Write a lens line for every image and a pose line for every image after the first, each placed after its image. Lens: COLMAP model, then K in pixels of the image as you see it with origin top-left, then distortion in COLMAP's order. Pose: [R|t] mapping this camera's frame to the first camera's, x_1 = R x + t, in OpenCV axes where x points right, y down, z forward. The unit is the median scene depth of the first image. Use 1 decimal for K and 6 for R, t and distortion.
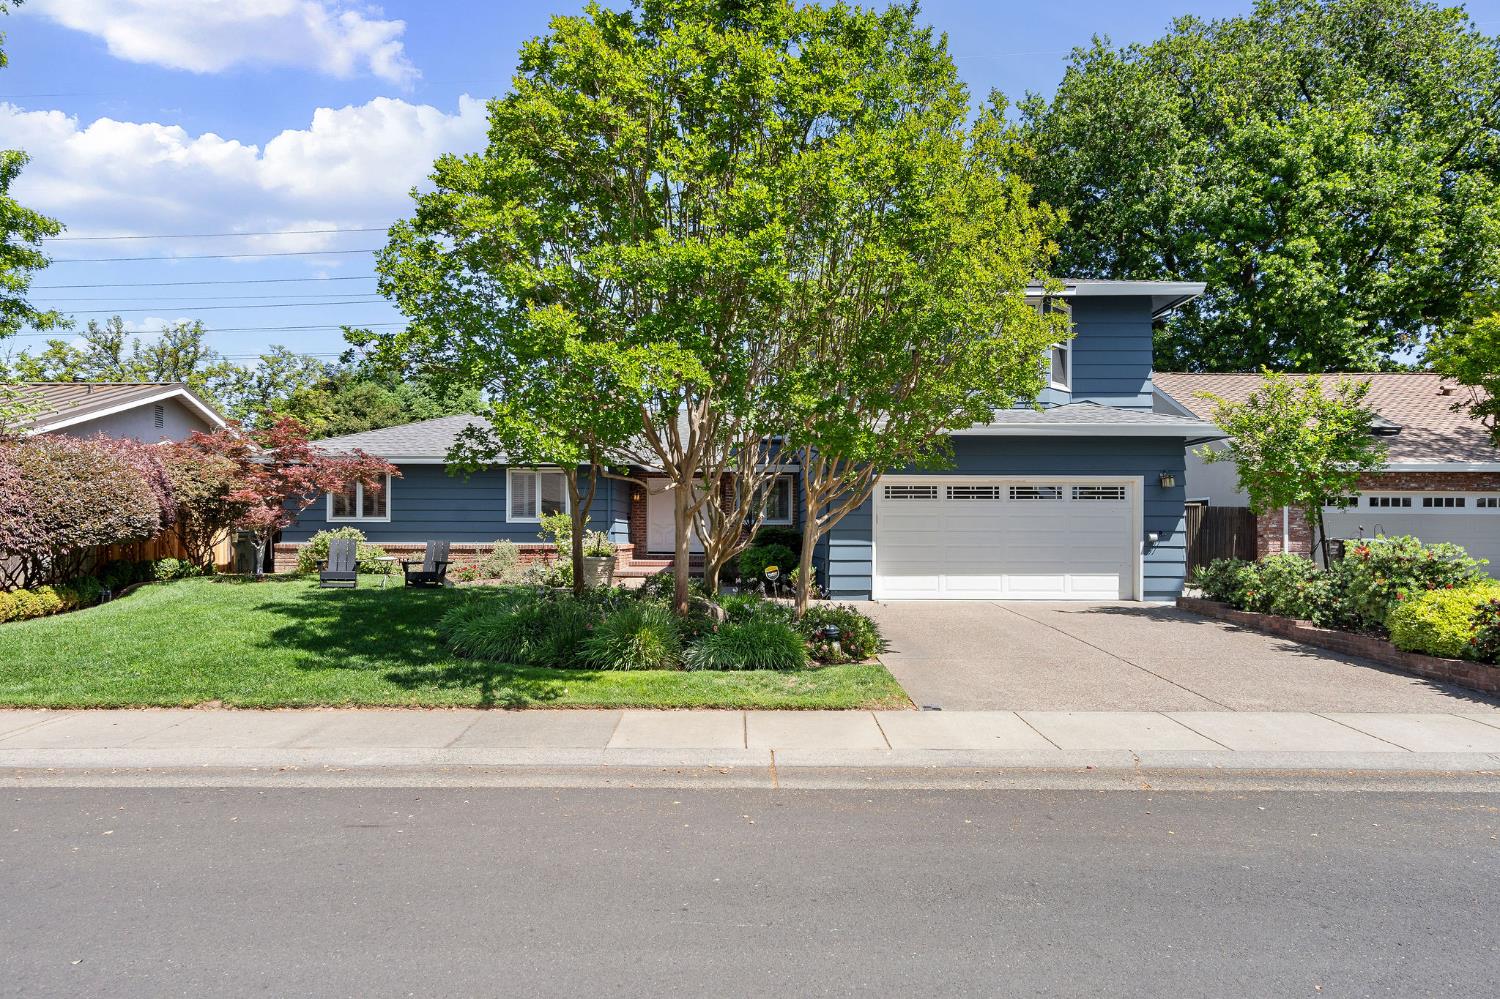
lens RADIAL K [[812.8, 0, 747.9], [0, 812.8, 511.4], [0, 0, 1]] dist [-0.000505, 0.009106]
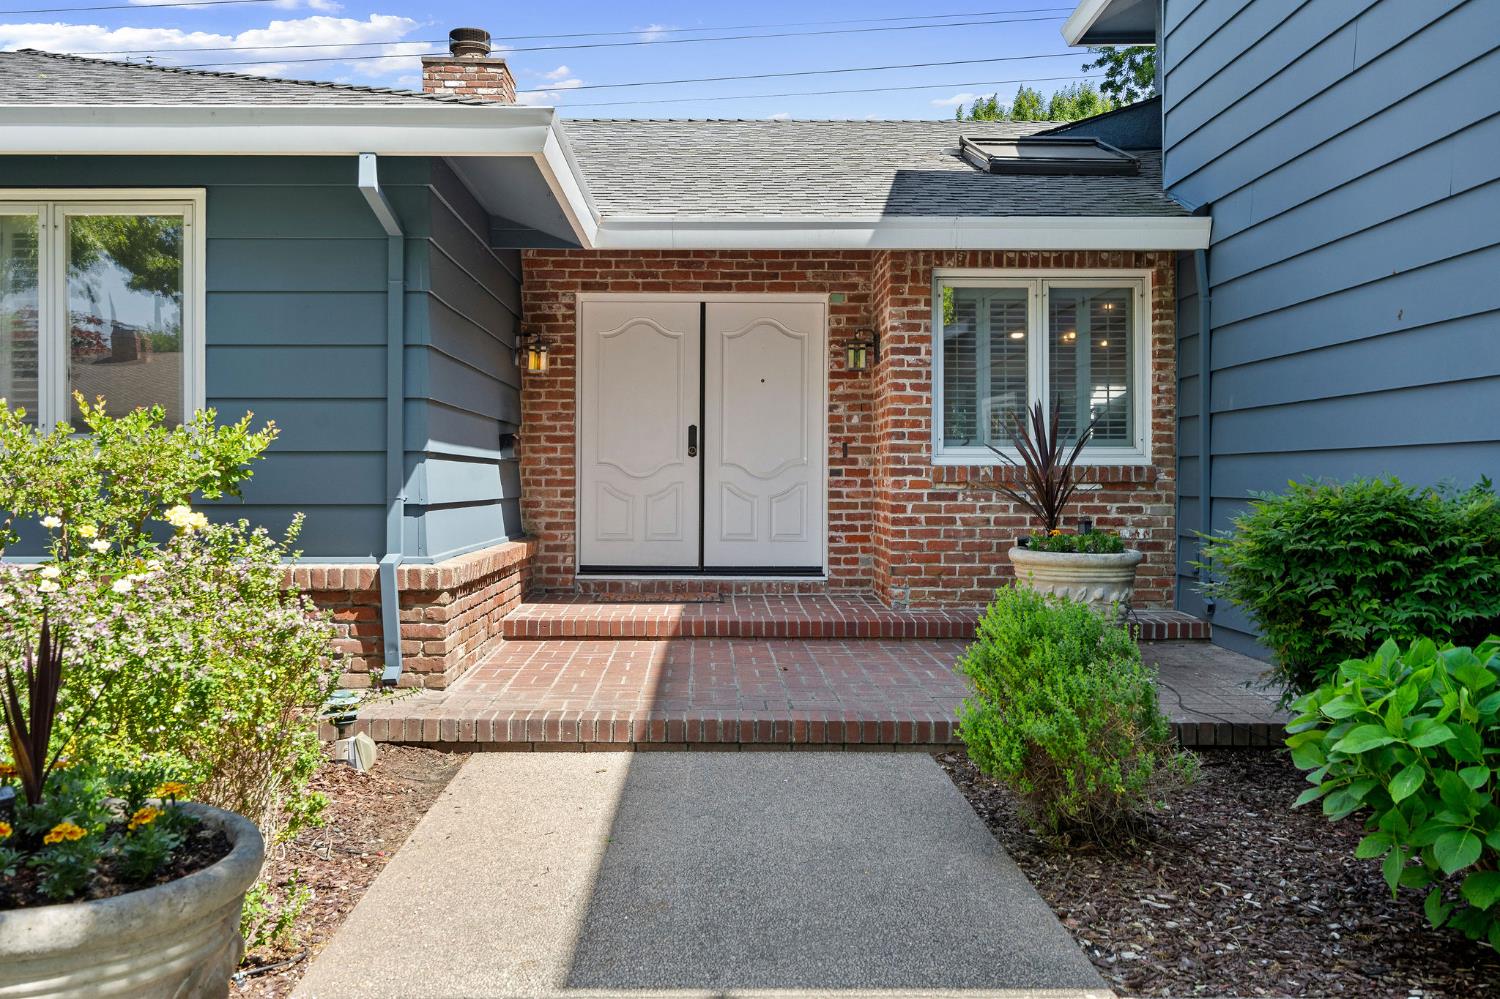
lens RADIAL K [[1388.3, 0, 749.4], [0, 1388.3, 448.1], [0, 0, 1]] dist [0.009417, 0.002701]
pose [[0.999798, -0.001976, 0.019988, -0.090761], [0.001886, 0.999988, 0.004531, 0.009739], [-0.019997, -0.004492, 0.999790, 0.645109]]
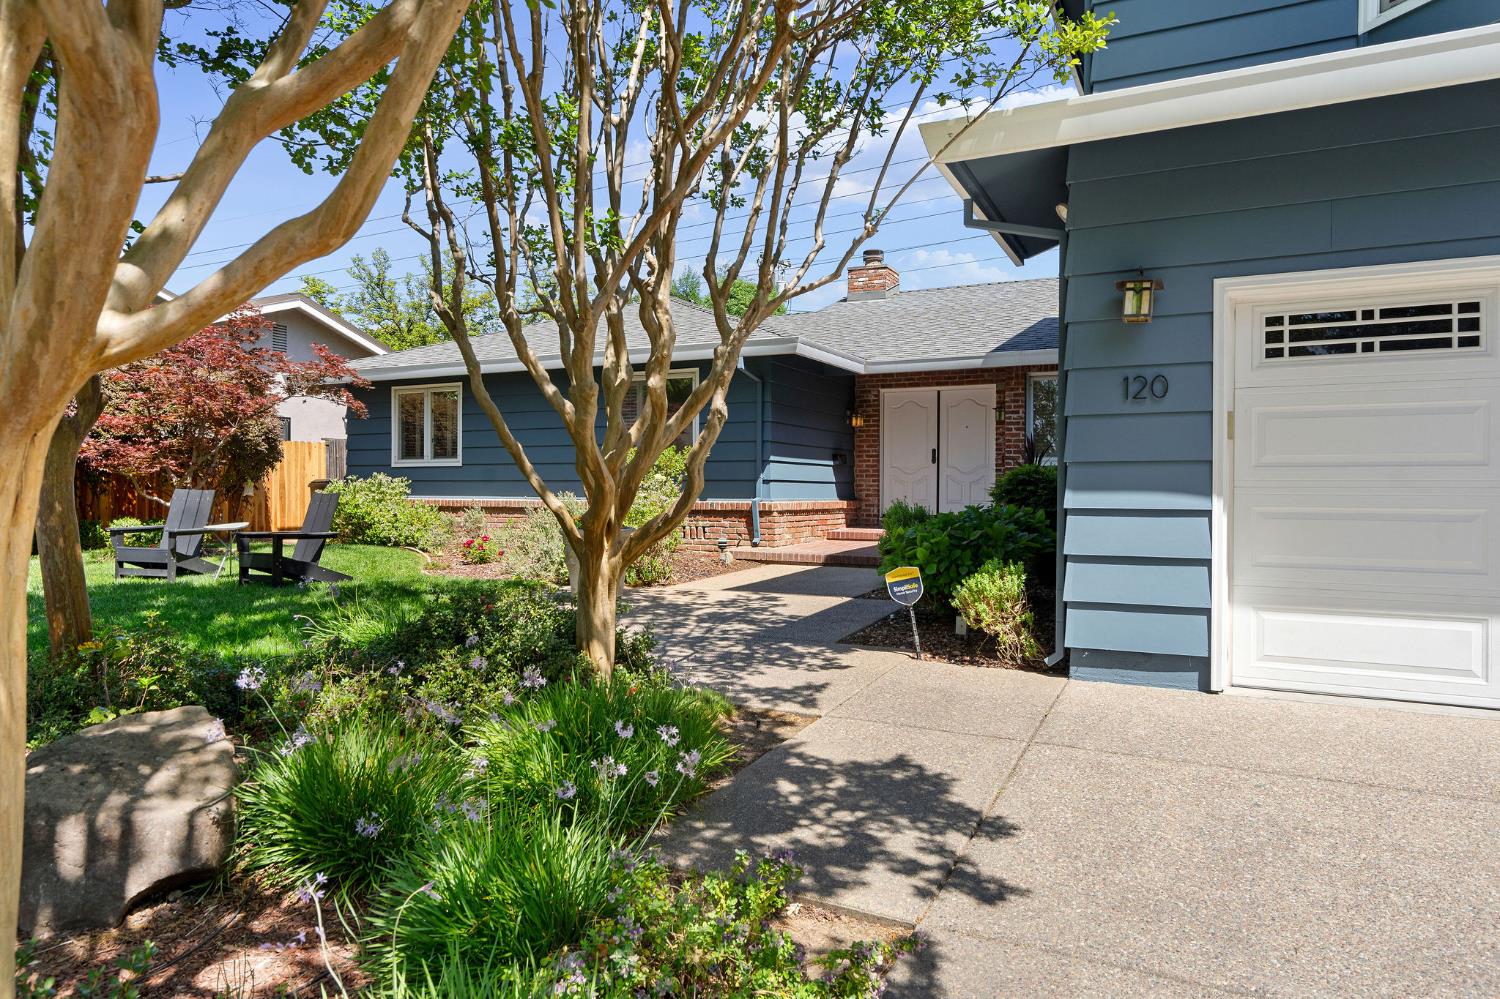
lens RADIAL K [[941.1, 0, 750.0], [0, 941.1, 499.5], [0, 0, 1]] dist [-0.001158, -0.000302]
pose [[0.905193, 0.004463, -0.424978, 0.097119], [0.012318, 0.999249, 0.036730, 0.014972], [0.424823, -0.038483, 0.904458, 0.405997]]
